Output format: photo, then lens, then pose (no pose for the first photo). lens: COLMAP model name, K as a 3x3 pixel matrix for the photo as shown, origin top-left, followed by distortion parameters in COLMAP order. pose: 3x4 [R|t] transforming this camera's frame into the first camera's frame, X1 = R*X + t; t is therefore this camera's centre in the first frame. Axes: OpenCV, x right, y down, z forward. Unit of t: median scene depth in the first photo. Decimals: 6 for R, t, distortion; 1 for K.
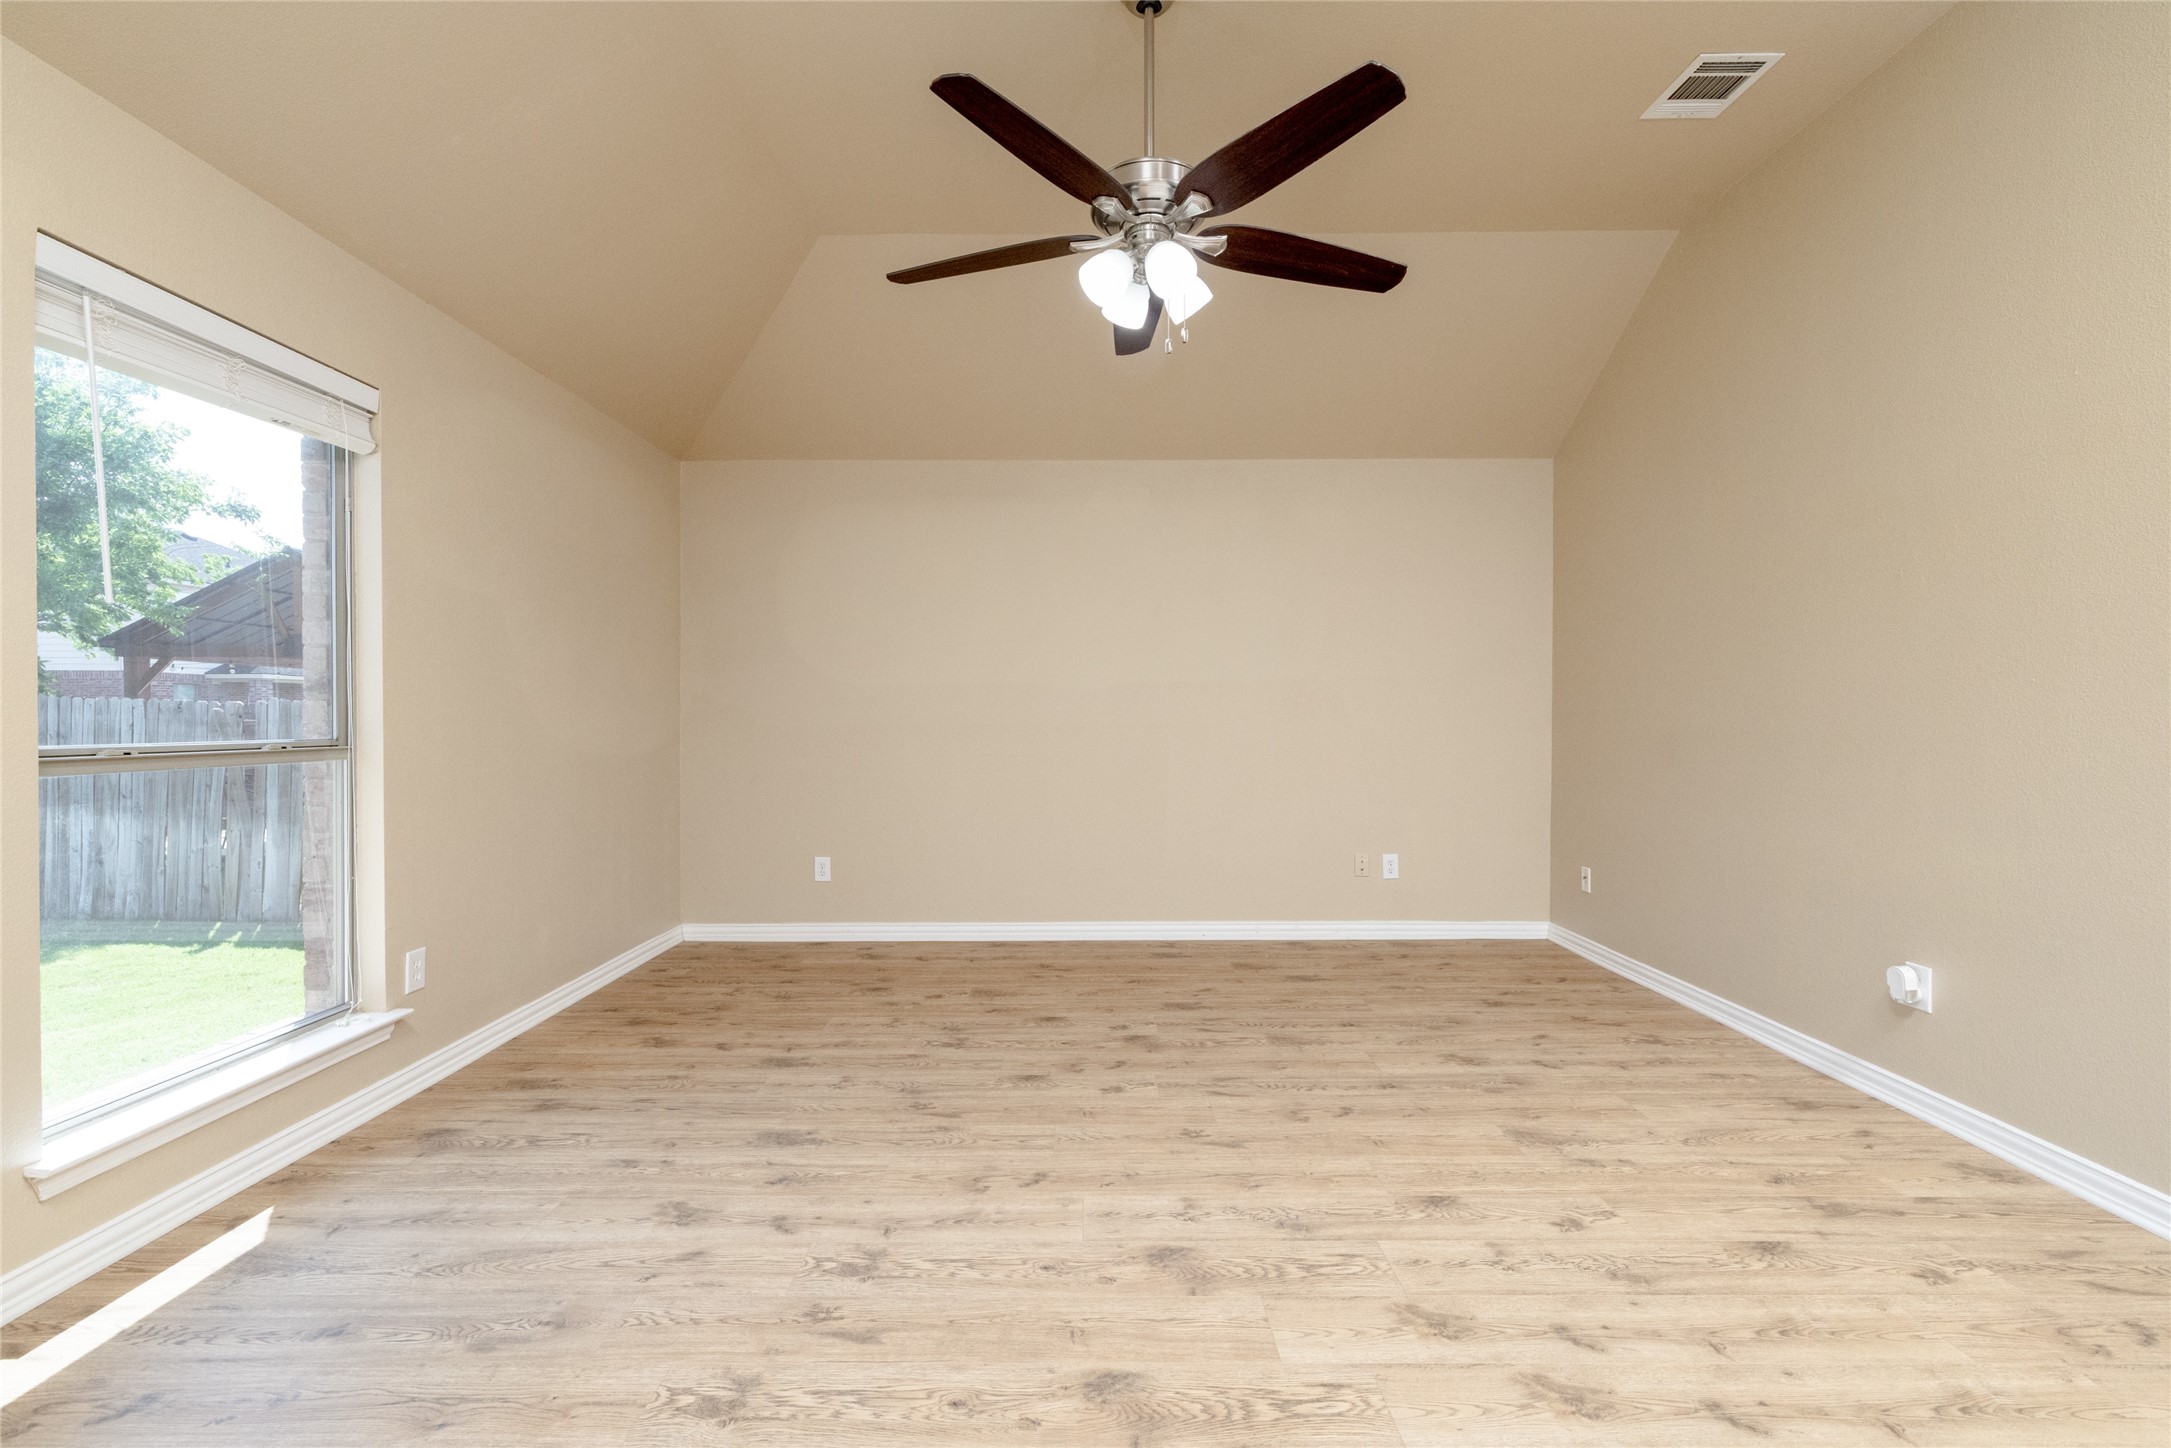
lens RADIAL K [[944.2, 0, 1095.0], [0, 944.2, 721.8], [0, 0, 1]] dist [-0.002855, 0.002658]
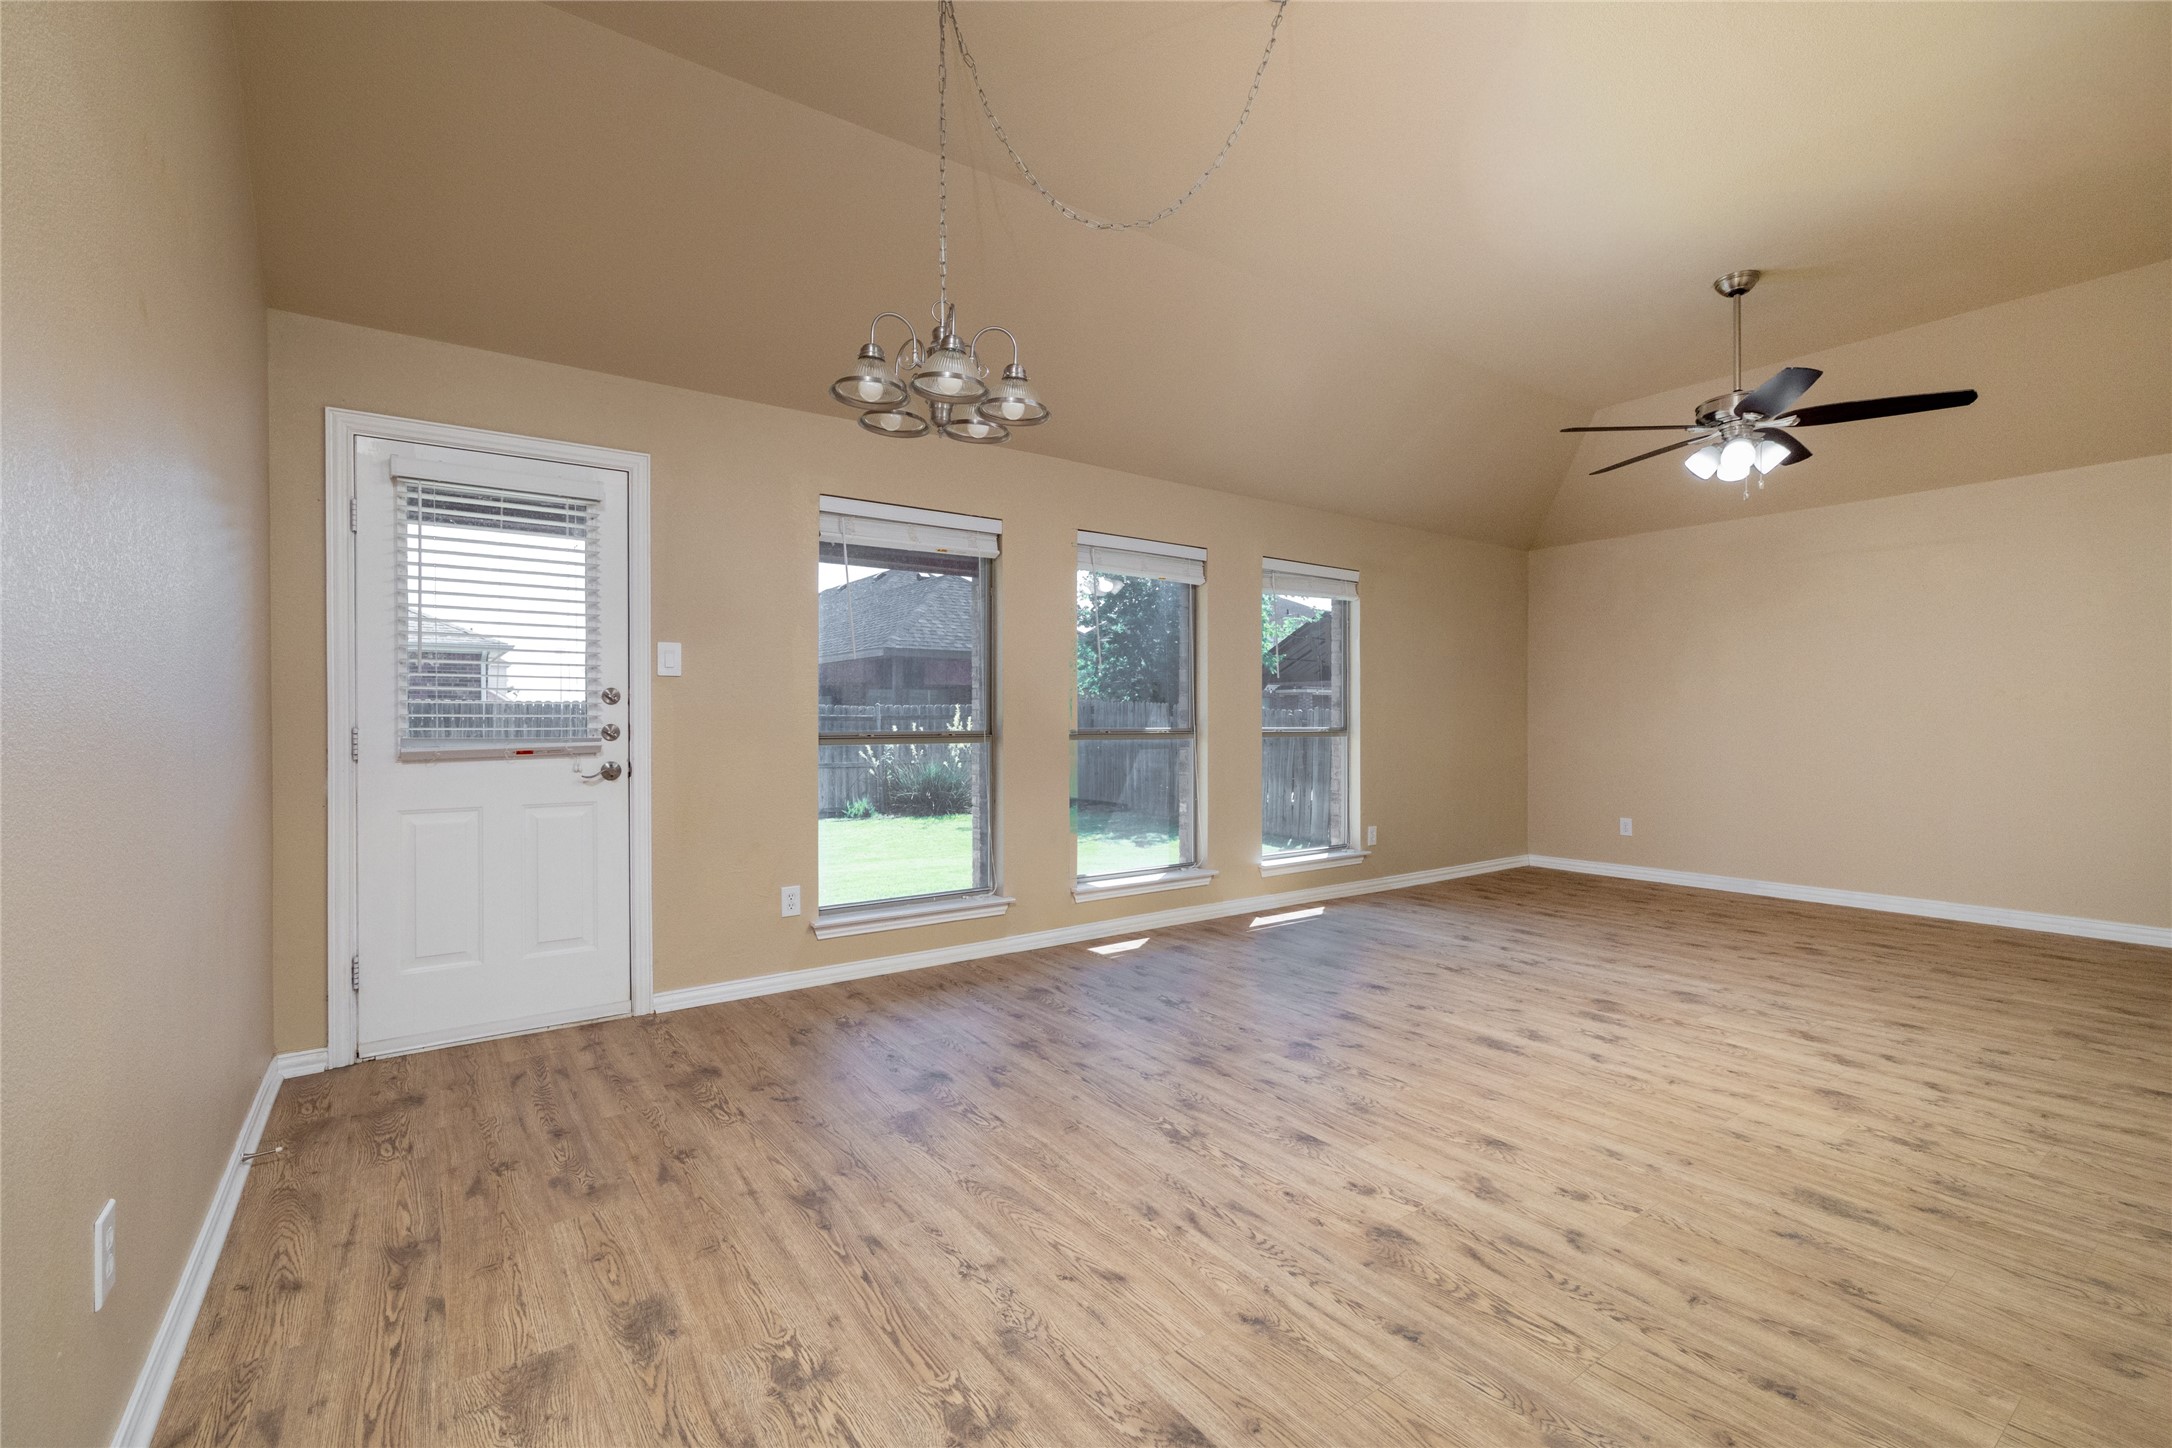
lens RADIAL K [[944.7, 0, 1044.8], [0, 944.7, 721.5], [0, 0, 1]] dist [-0.002855, 0.002658]
pose [[0.546749, 0.003557, -0.837289, 0.840331], [-0.008439, 0.999964, -0.001262, 0.015505], [0.837254, 0.007756, 0.546759, -1.003720]]
